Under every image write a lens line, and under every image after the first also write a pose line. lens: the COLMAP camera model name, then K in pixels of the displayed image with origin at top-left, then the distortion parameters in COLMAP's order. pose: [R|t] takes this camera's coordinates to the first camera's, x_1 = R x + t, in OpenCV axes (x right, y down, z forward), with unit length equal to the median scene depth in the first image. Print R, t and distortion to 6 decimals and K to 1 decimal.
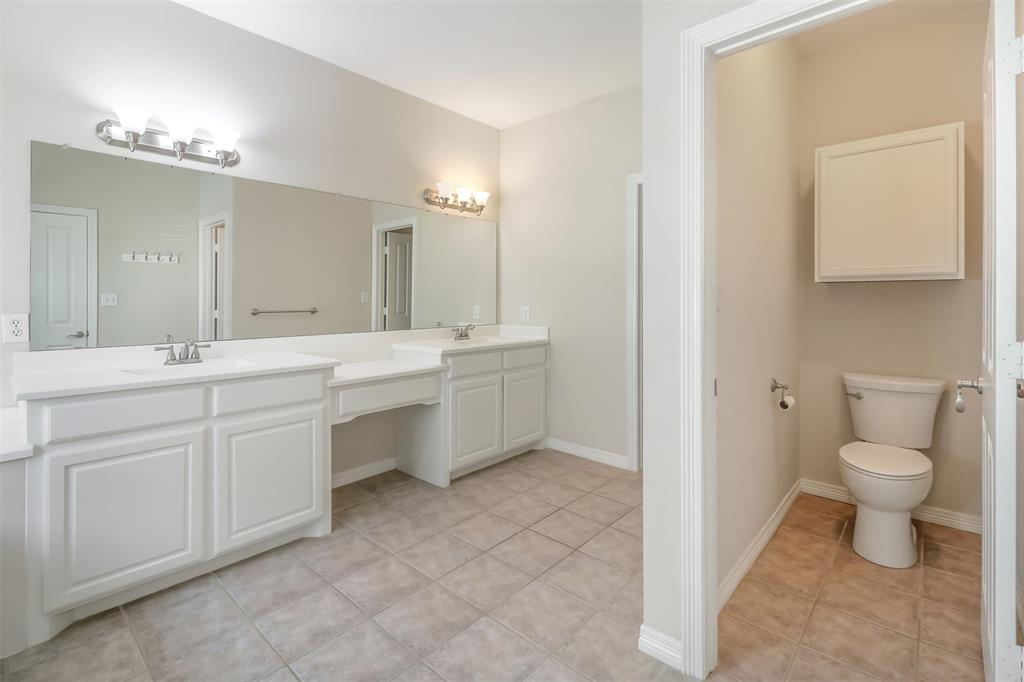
lens RADIAL K [[466.3, 0, 511.6], [0, 466.3, 300.1], [0, 0, 1]] dist [0.018478, -0.008926]
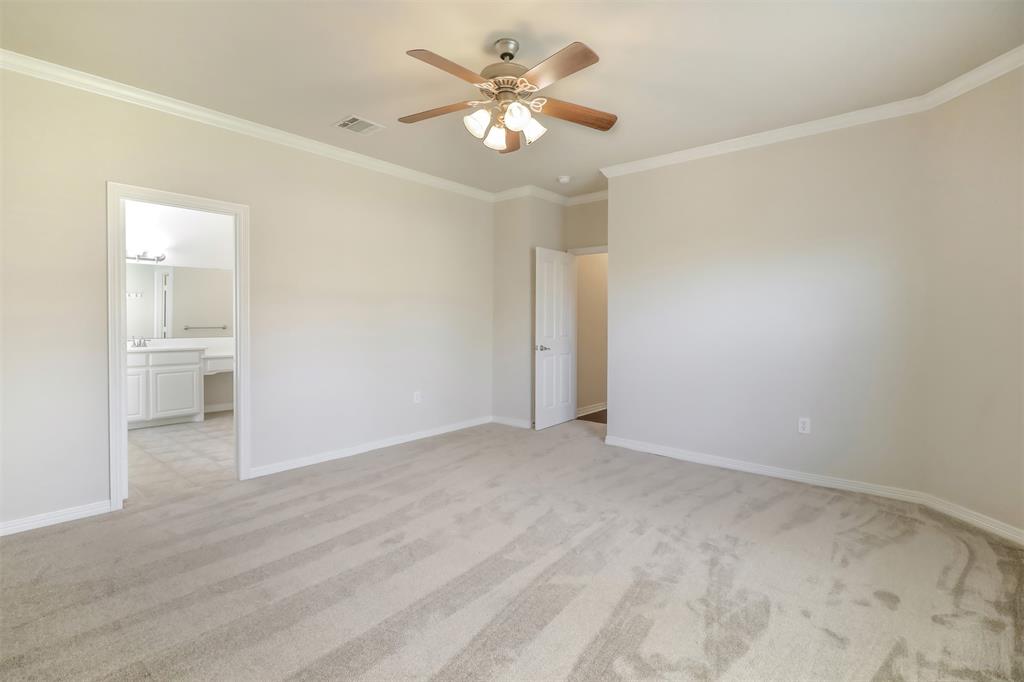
lens RADIAL K [[480.0, 0, 497.1], [0, 480.0, 320.1], [0, 0, 1]] dist [0.000564, -0.000319]
pose [[0.999973, -0.000662, 0.007339, 1.022321], [0.000671, 0.999999, -0.001187, 0.001710], [-0.007338, 0.001192, 0.999972, -1.347298]]
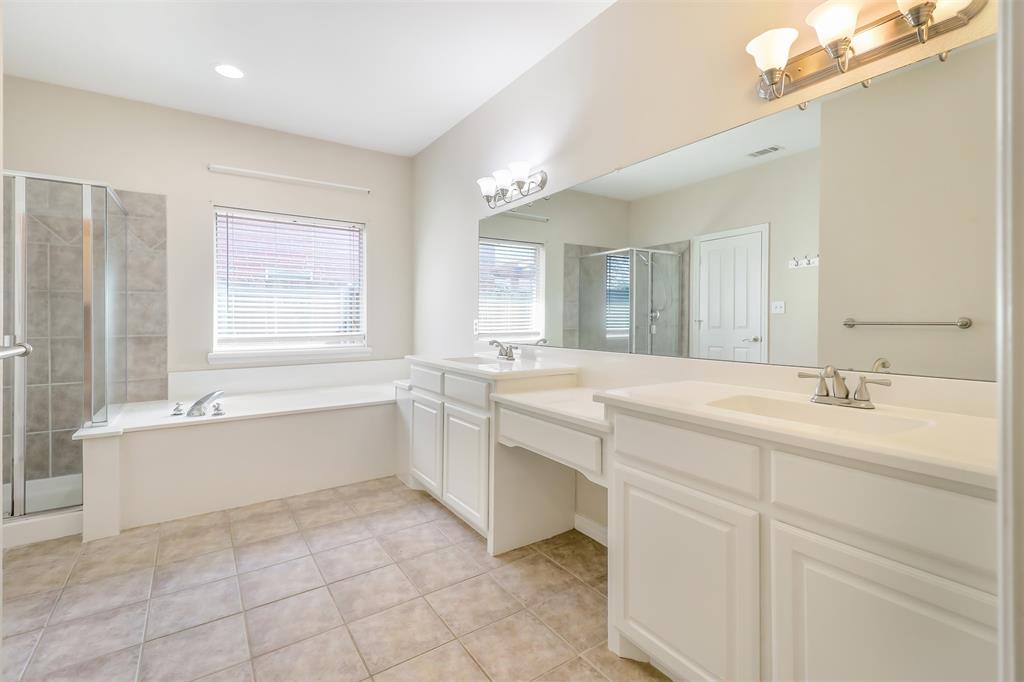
lens RADIAL K [[470.2, 0, 508.0], [0, 470.2, 308.8], [0, 0, 1]] dist [0.017797, -0.000035]
pose [[-0.259468, -0.007683, -0.965721, 0.514533], [0.011944, 0.999866, -0.011164, 0.011508], [0.965678, -0.014431, -0.259341, 1.255948]]
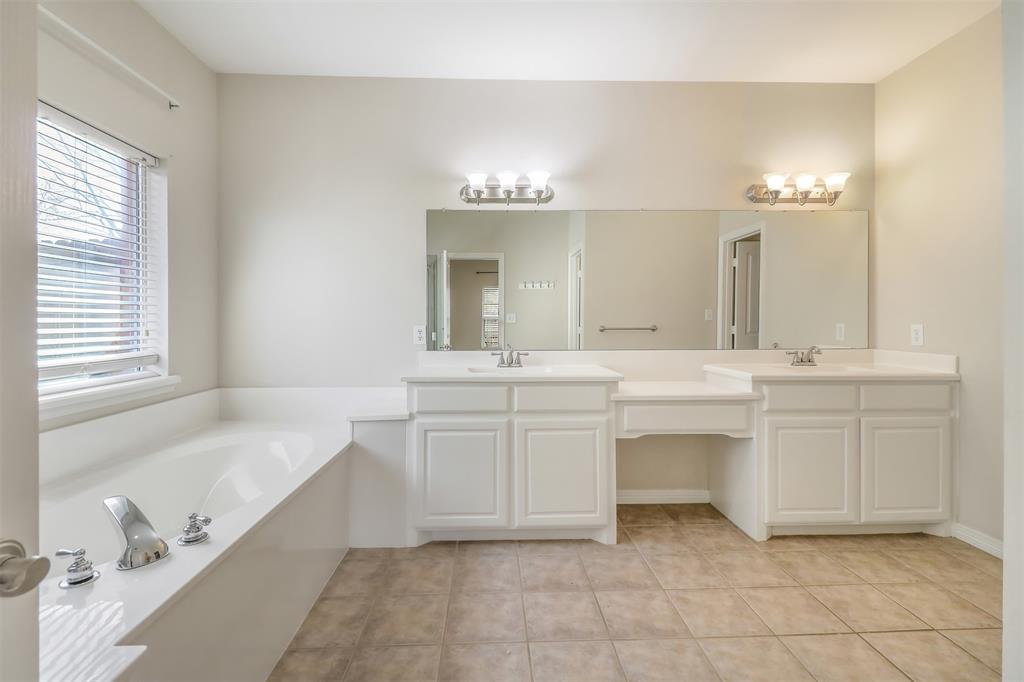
lens RADIAL K [[468.3, 0, 508.6], [0, 468.3, 320.2], [0, 0, 1]] dist [0.017695, -0.011826]
pose [[0.695065, -0.002103, -0.718944, 0.182235], [0.001785, 0.999998, -0.001199, 0.011297], [0.718945, -0.000450, 0.695067, 0.122857]]
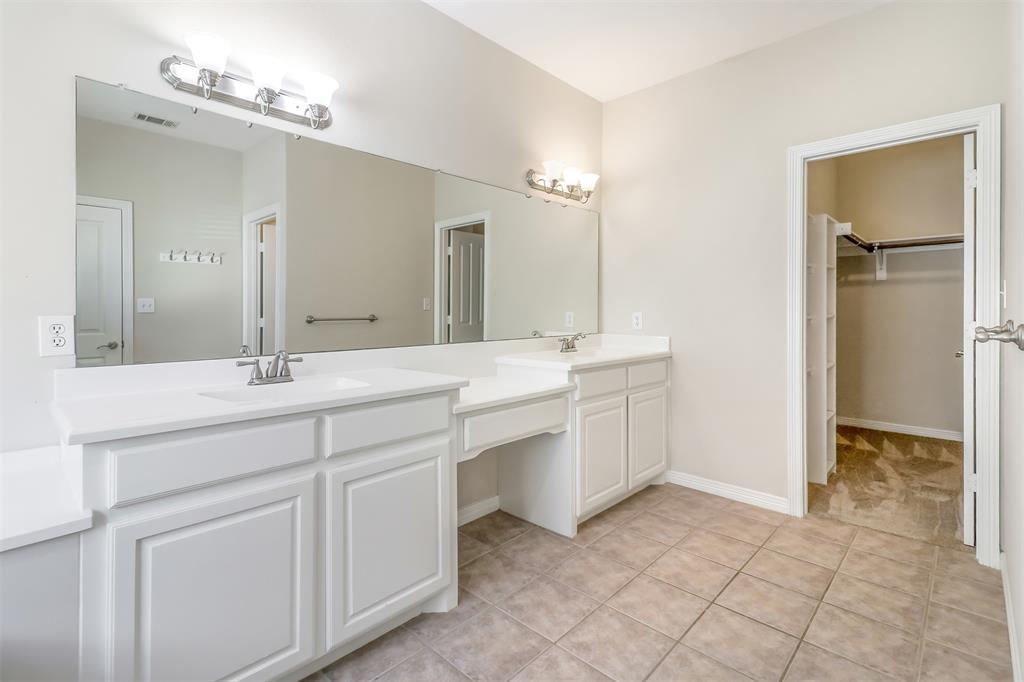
lens RADIAL K [[480.4, 0, 519.9], [0, 480.4, 310.7], [0, 0, 1]] dist [0.019530, -0.001038]
pose [[0.999765, -0.000865, -0.021675, -0.261082], [0.000851, 0.999999, -0.000646, 0.017968], [0.021676, 0.000627, 0.999765, 0.213304]]
